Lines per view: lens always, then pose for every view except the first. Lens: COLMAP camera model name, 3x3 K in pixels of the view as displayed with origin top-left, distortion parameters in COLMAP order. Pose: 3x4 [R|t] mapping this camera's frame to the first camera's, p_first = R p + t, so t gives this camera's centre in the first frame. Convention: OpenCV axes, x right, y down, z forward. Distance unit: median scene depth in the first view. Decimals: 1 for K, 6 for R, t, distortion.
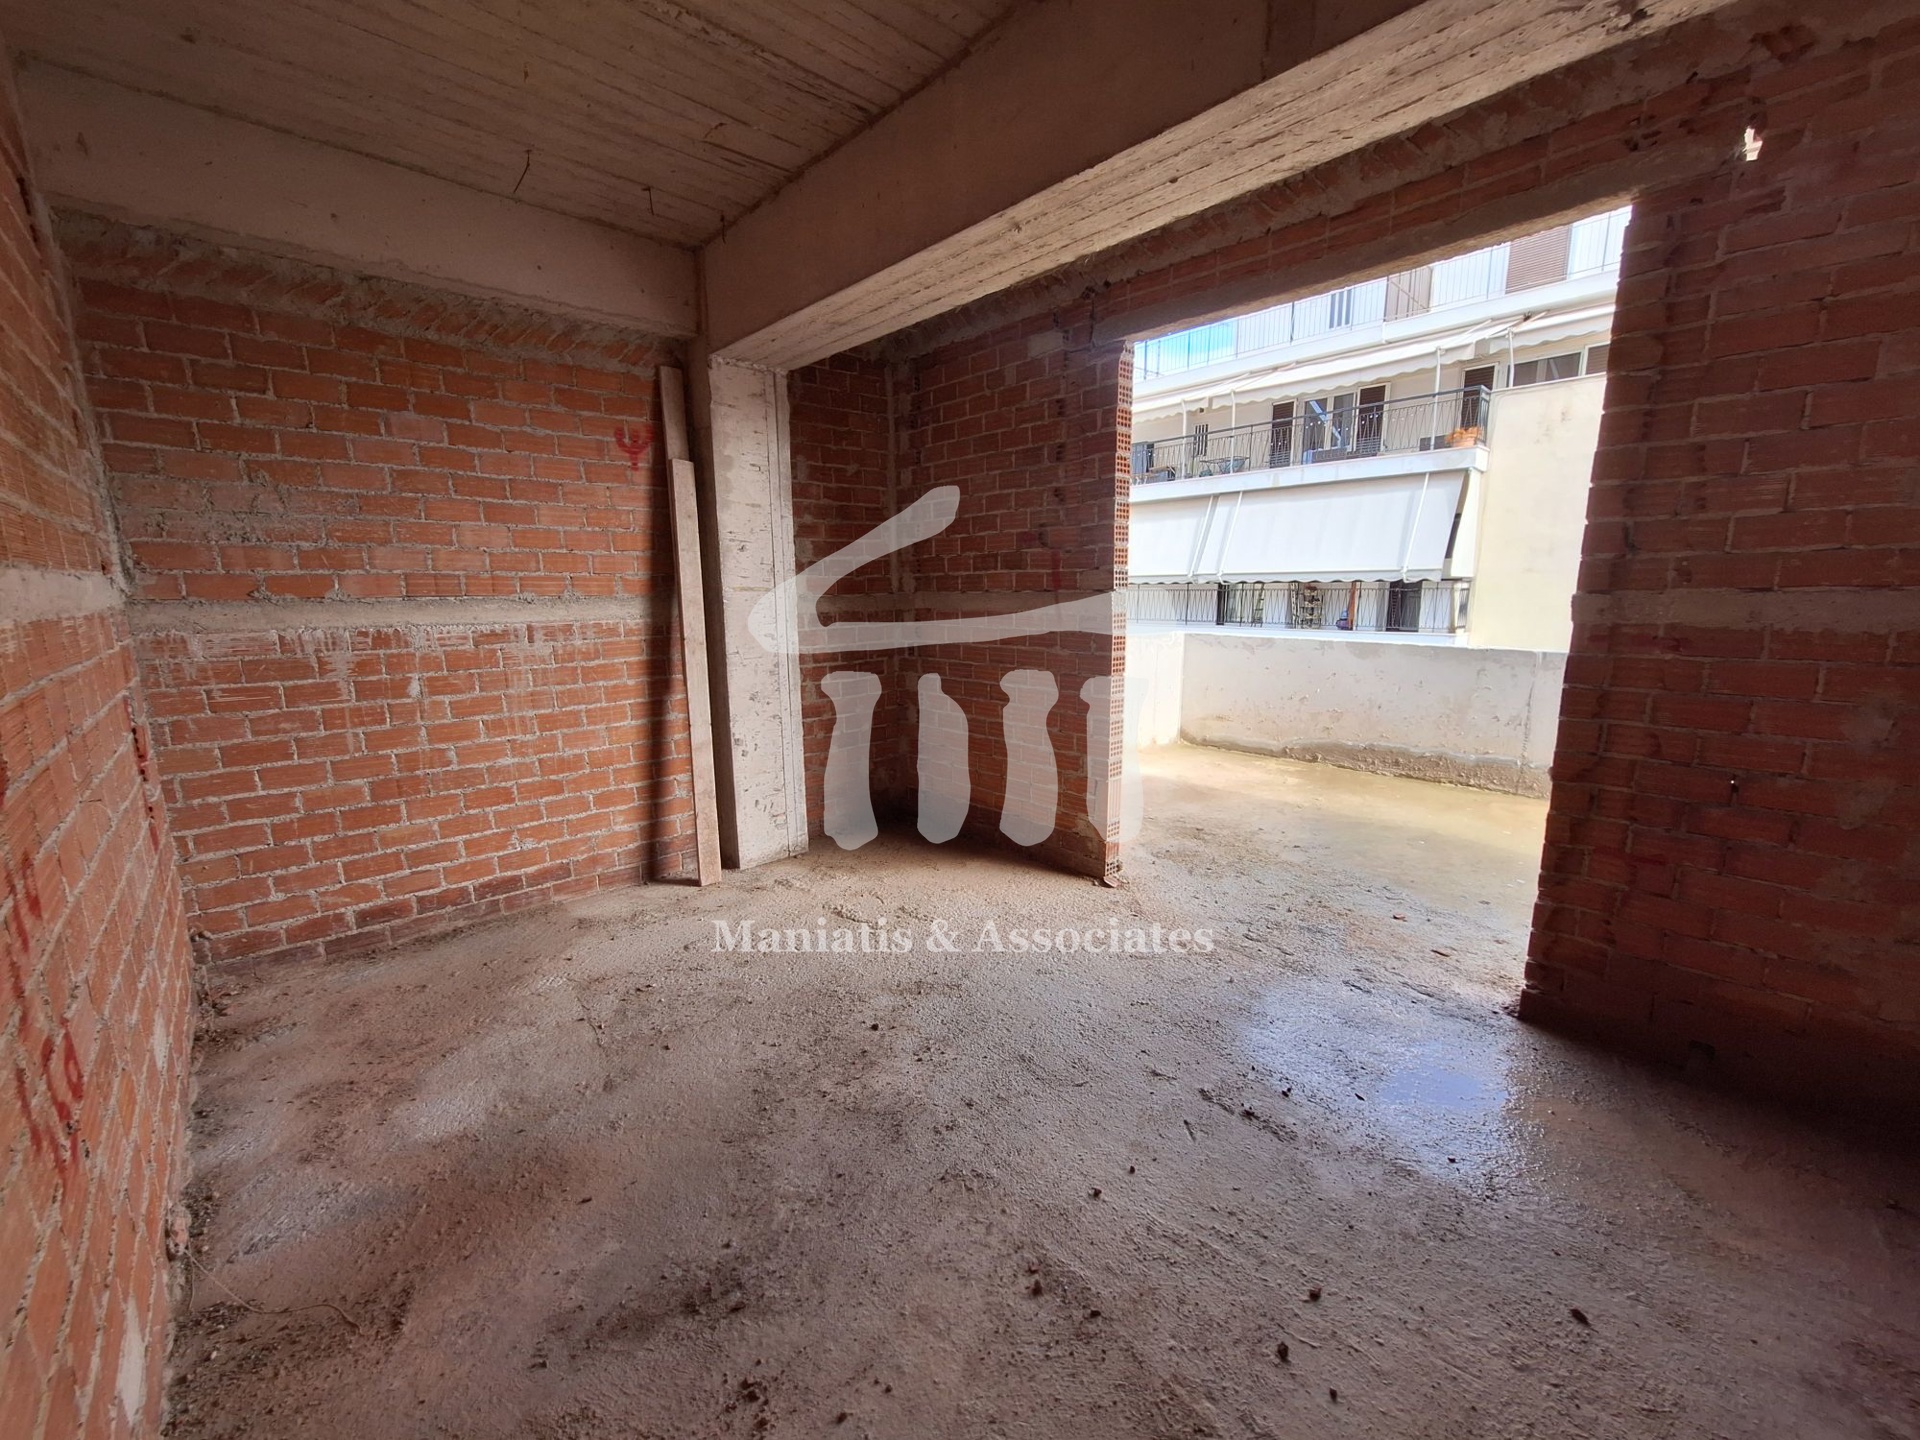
lens RADIAL K [[759.9, 0, 960.0], [0, 759.9, 720.0], [0, 0, 1]] dist [-0.001486, -0.000141]
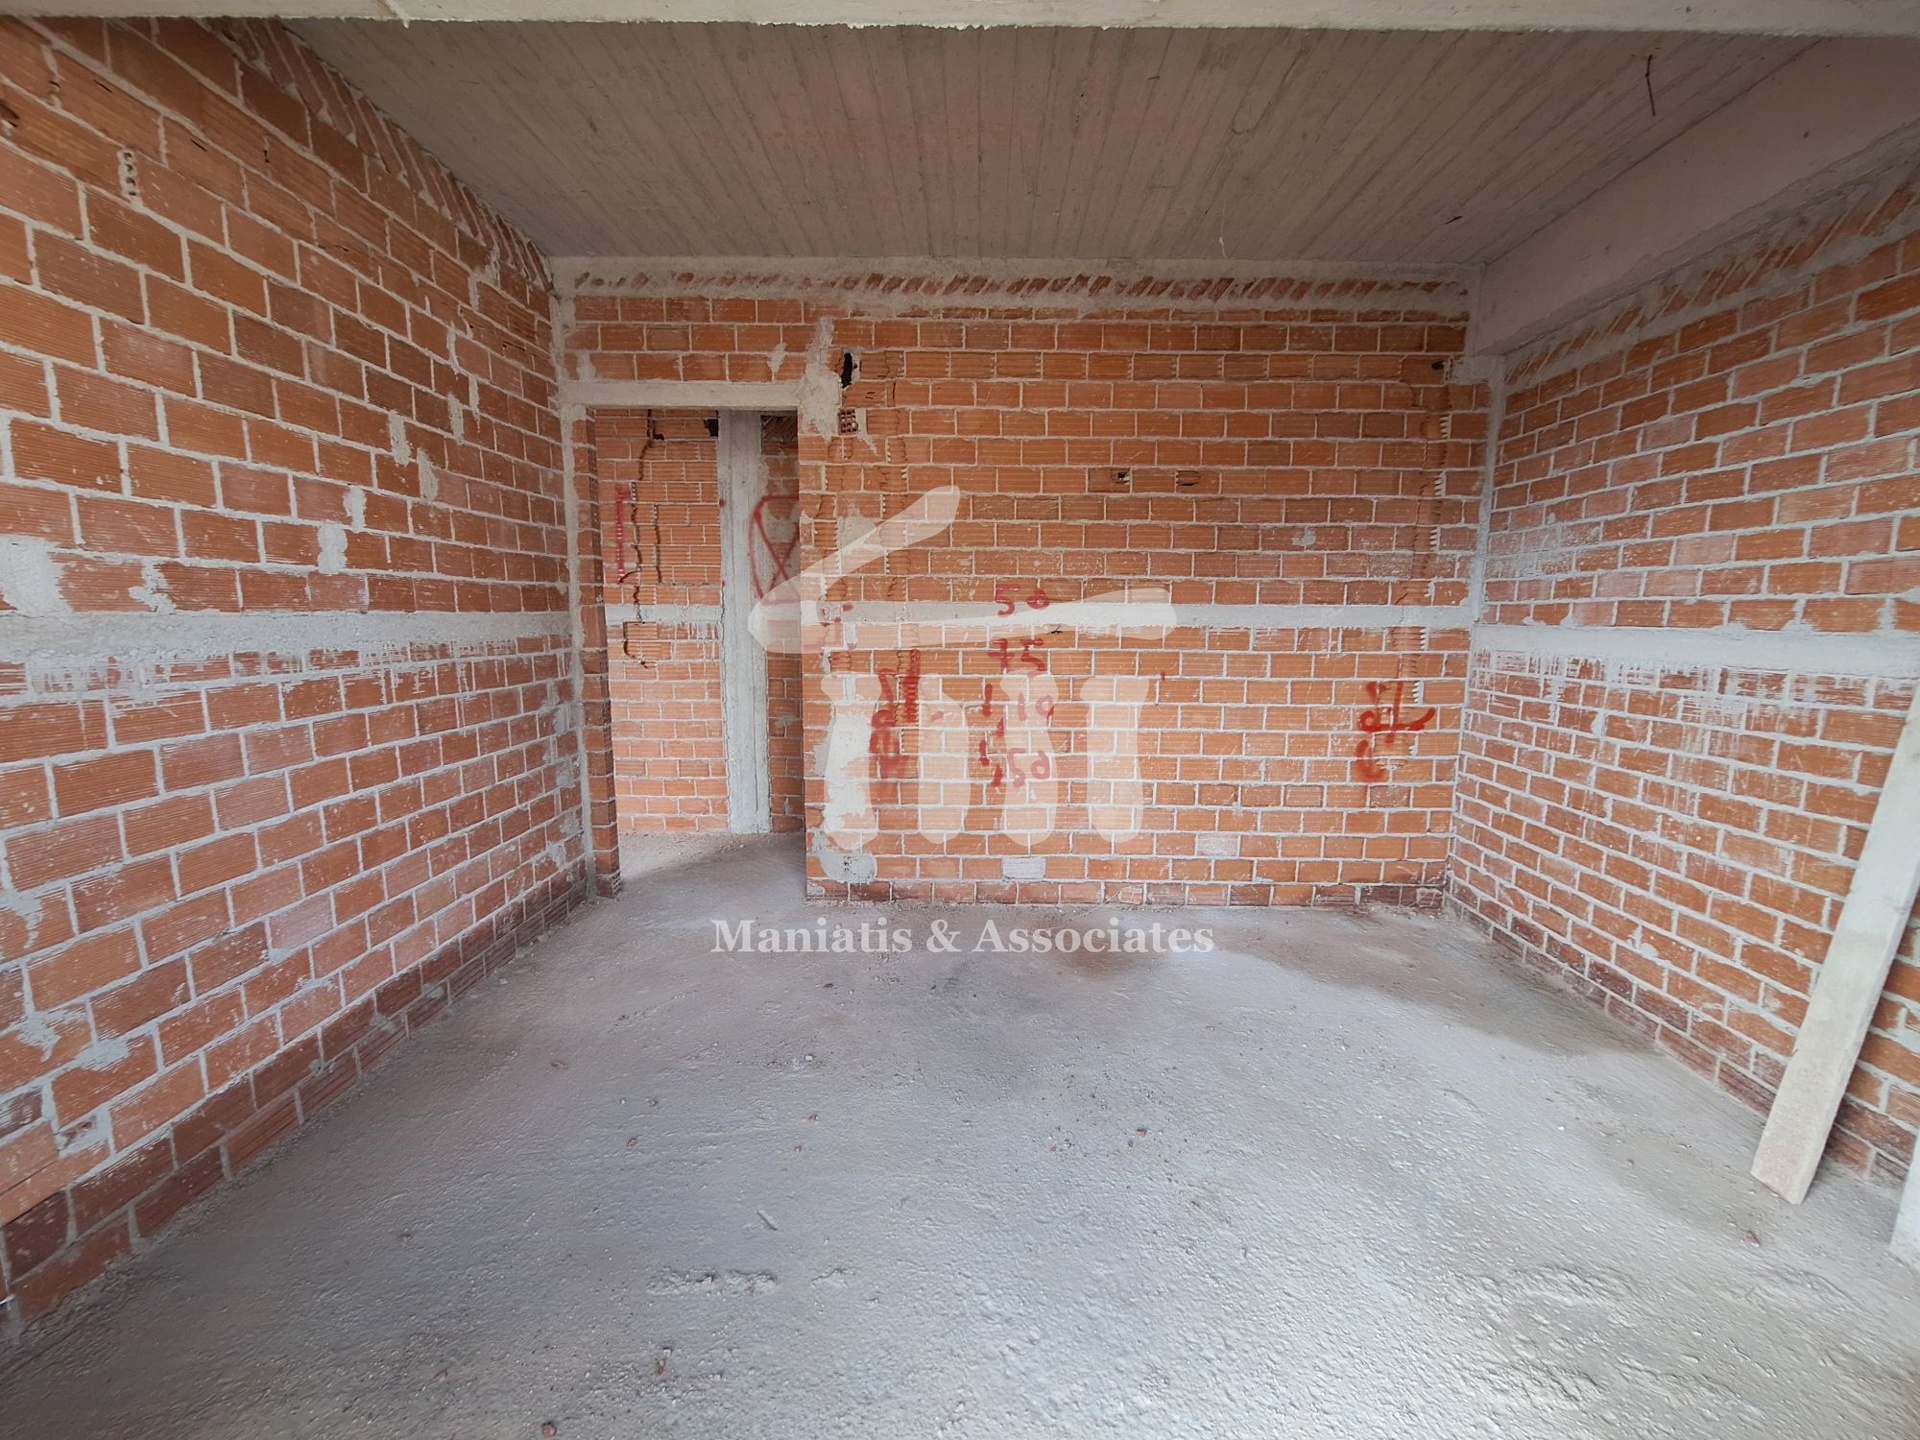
lens RADIAL K [[759.9, 0, 960.0], [0, 759.9, 720.0], [0, 0, 1]] dist [-0.001486, -0.000141]
pose [[-0.691764, 0.098061, -0.715435, 0.465568], [-0.127913, 0.958430, 0.255048, -0.178679], [0.710705, 0.267946, -0.650464, 1.022854]]
